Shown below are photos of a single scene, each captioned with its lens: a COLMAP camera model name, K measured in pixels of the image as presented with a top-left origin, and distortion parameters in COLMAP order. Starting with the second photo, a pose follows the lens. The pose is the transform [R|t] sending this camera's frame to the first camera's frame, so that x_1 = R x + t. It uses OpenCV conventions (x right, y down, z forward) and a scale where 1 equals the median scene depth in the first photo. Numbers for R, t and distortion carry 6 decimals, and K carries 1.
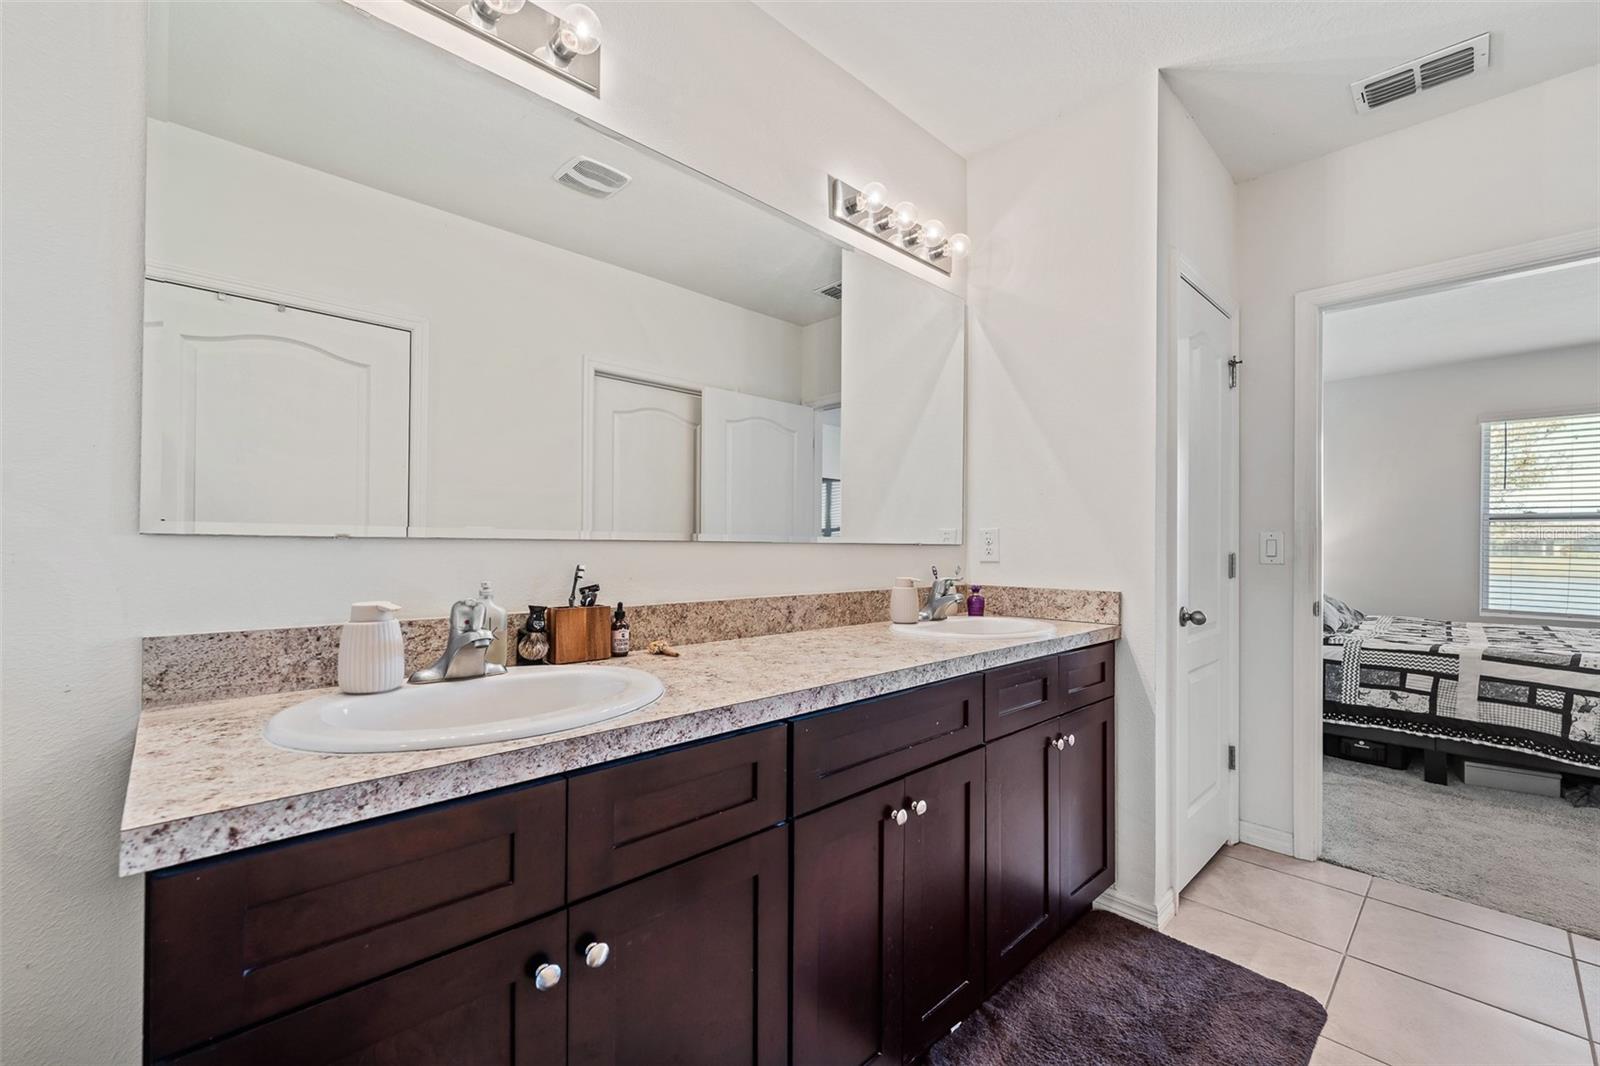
lens RADIAL K [[646.2, 0, 815.6], [0, 646.2, 544.9], [0, 0, 1]] dist [-0.001182, -0.000687]
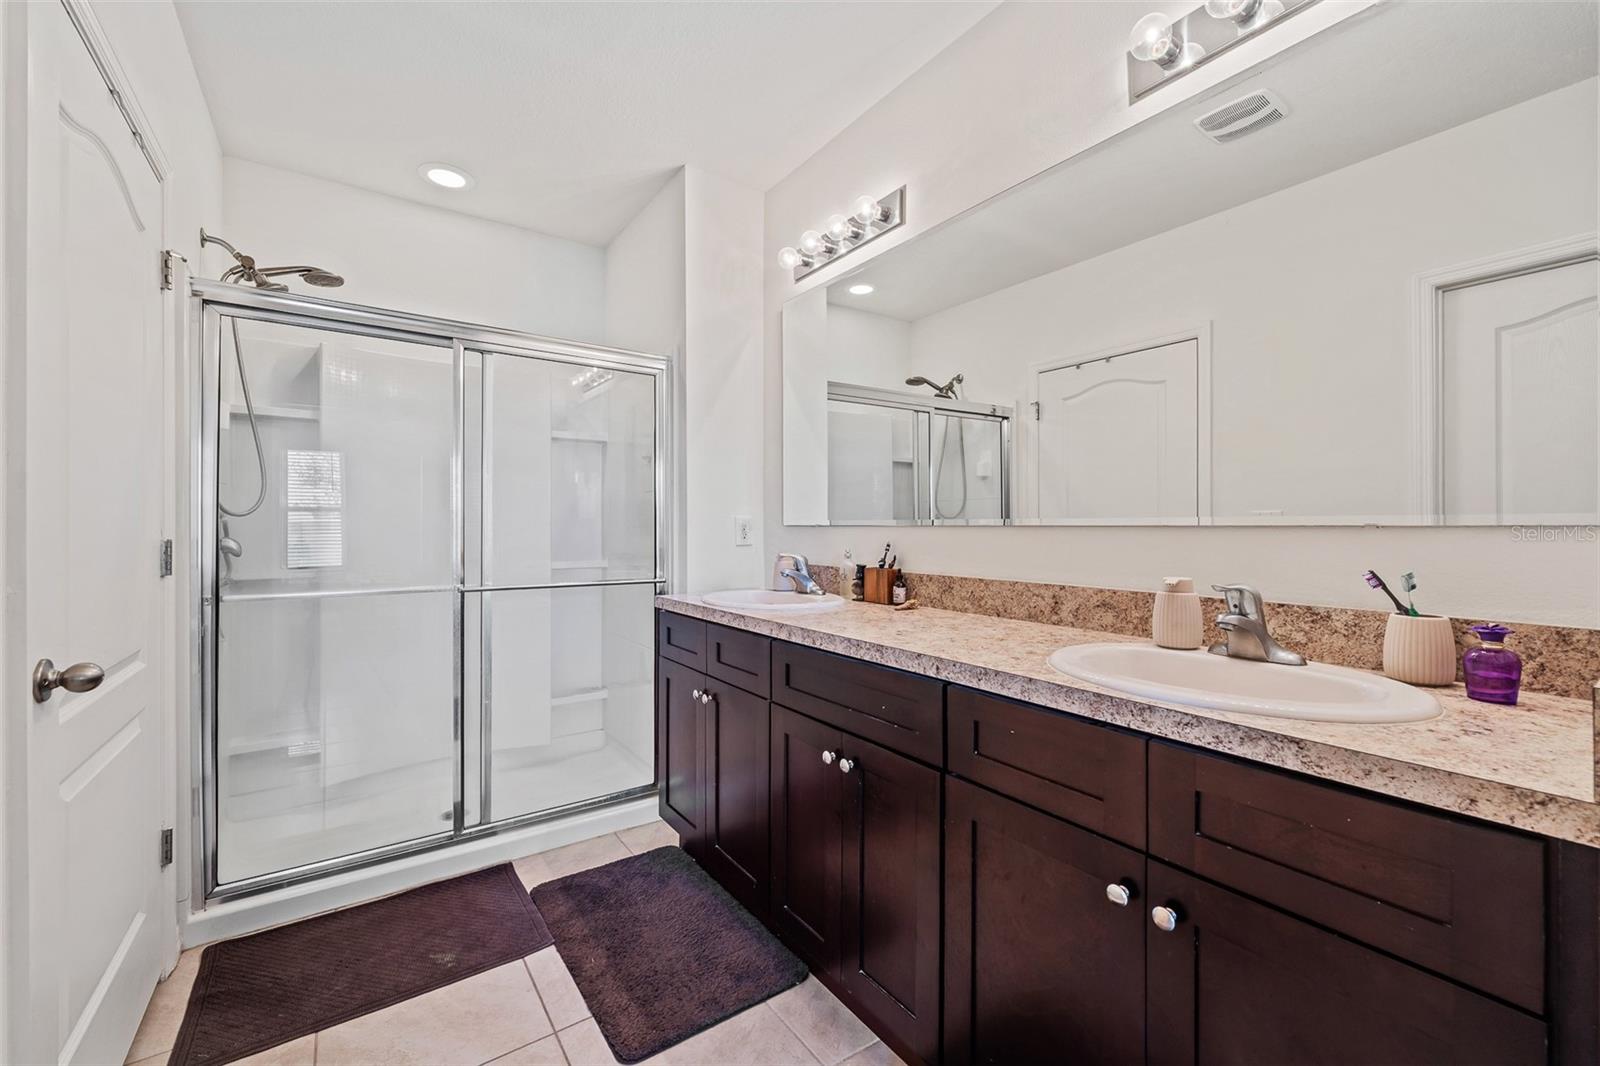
lens RADIAL K [[646.2, 0, 811.9], [0, 646.2, 525.2], [0, 0, 1]] dist [-0.001182, -0.000687]
pose [[-0.139934, -0.005629, -0.990145, 0.993710], [0.003518, 0.999975, -0.006182, -0.001067], [0.990155, -0.004348, -0.139911, 0.852069]]
